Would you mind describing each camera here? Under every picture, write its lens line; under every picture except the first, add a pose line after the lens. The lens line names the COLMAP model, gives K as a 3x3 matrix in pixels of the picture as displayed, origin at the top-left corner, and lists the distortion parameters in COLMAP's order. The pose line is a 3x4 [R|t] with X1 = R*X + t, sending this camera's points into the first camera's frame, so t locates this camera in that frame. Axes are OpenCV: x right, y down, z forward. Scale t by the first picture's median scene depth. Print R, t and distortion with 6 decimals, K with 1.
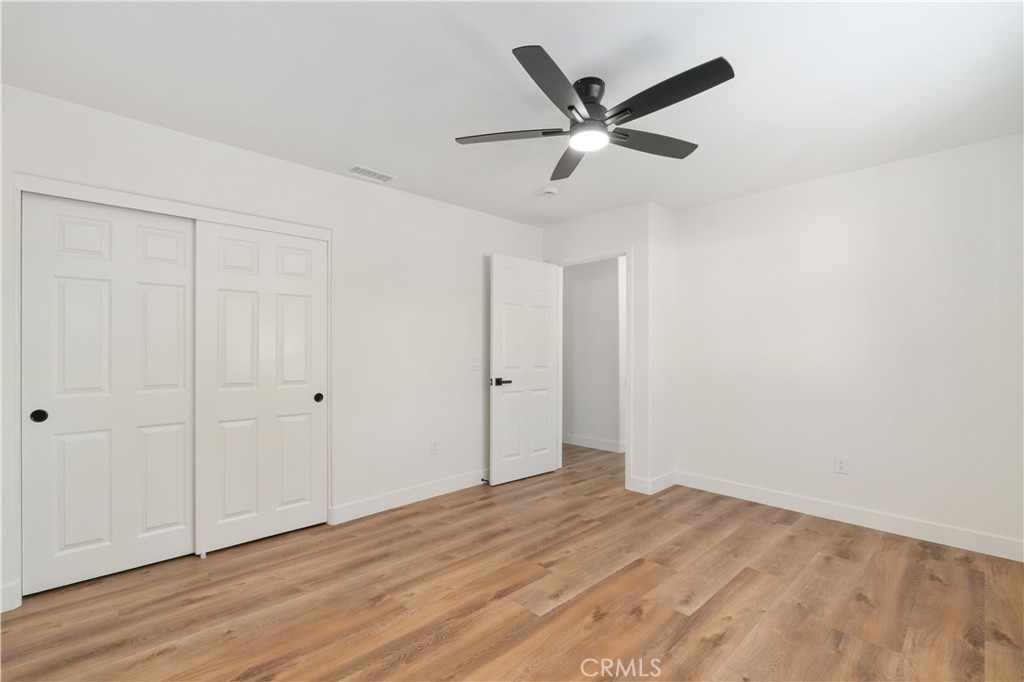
lens RADIAL K [[455.2, 0, 510.9], [0, 455.2, 343.8], [0, 0, 1]] dist [-0.002806, -0.000533]
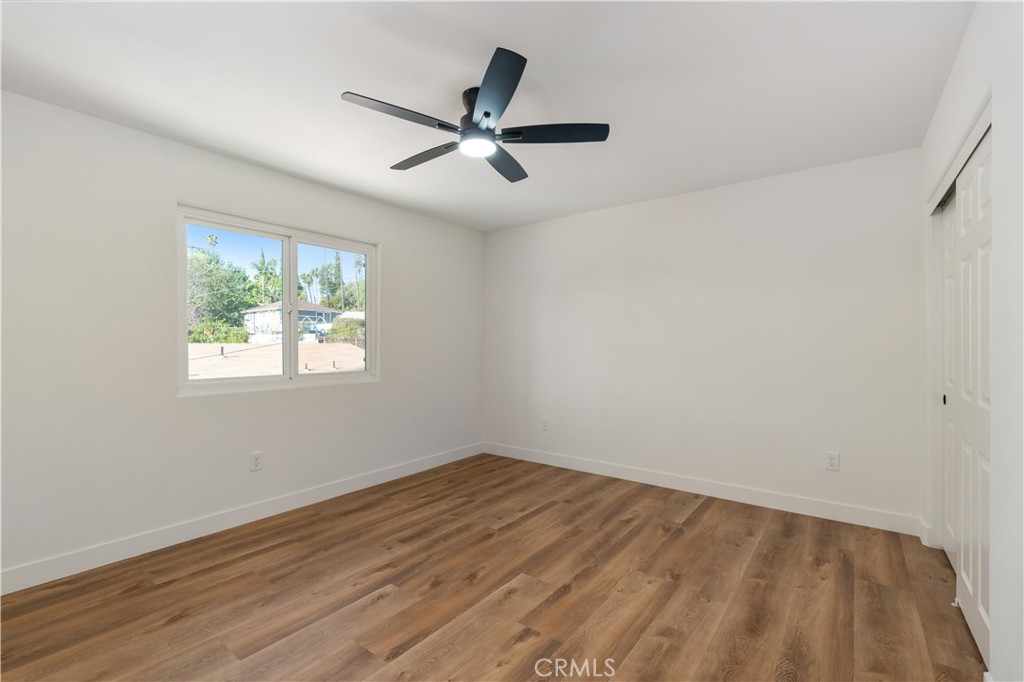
lens RADIAL K [[455.2, 0, 510.7], [0, 455.2, 345.5], [0, 0, 1]] dist [-0.002806, -0.000533]
pose [[-0.987449, 0.001088, -0.157933, 0.256177], [0.003848, 0.999845, -0.017170, 0.033917], [0.157890, -0.017563, -0.987301, 1.998339]]
